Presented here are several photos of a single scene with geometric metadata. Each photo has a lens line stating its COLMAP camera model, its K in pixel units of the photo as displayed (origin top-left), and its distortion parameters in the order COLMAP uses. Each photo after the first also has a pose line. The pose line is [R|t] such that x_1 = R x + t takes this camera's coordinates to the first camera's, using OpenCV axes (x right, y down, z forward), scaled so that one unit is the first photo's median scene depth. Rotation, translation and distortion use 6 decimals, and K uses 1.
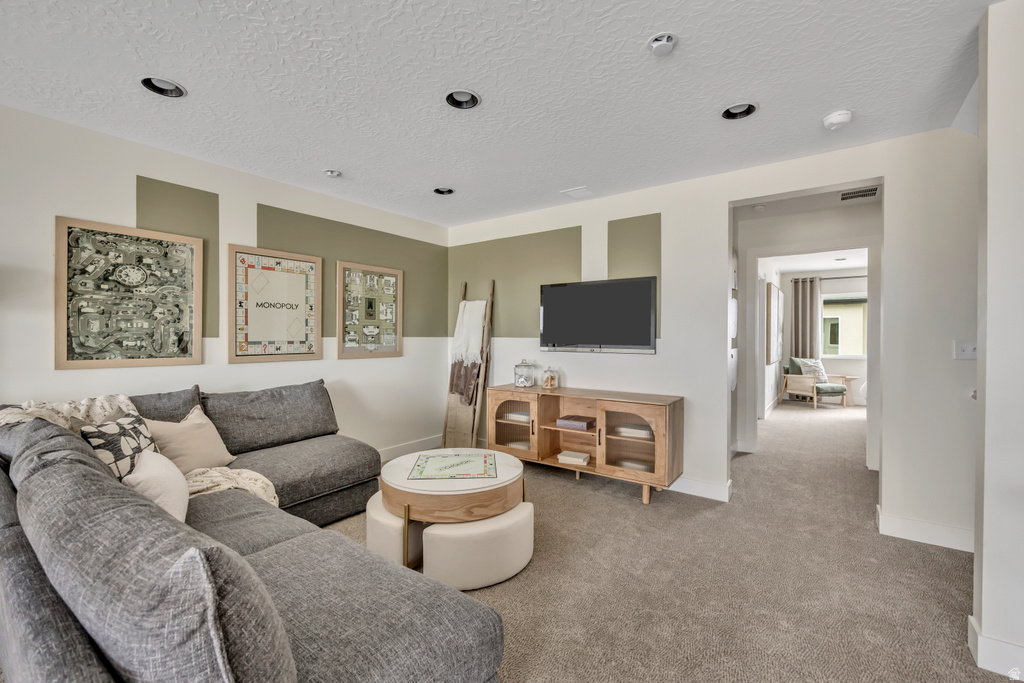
lens RADIAL K [[445.0, 0, 508.3], [0, 445.0, 336.6], [0, 0, 1]] dist [0.013932, 0.000049]
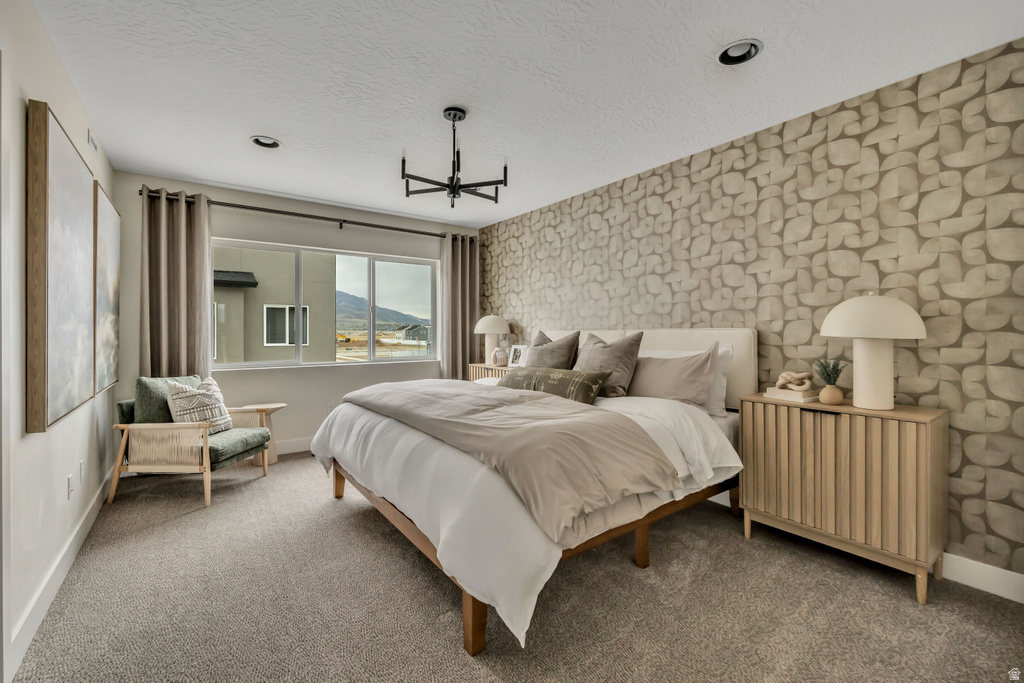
lens RADIAL K [[445.0, 0, 508.3], [0, 445.0, 336.6], [0, 0, 1]] dist [0.013932, 0.000049]
pose [[0.316540, -0.001686, 0.948578, 0.367135], [-0.000207, 0.999998, 0.001846, 0.010443], [-0.948579, -0.000780, 0.316539, 0.580346]]
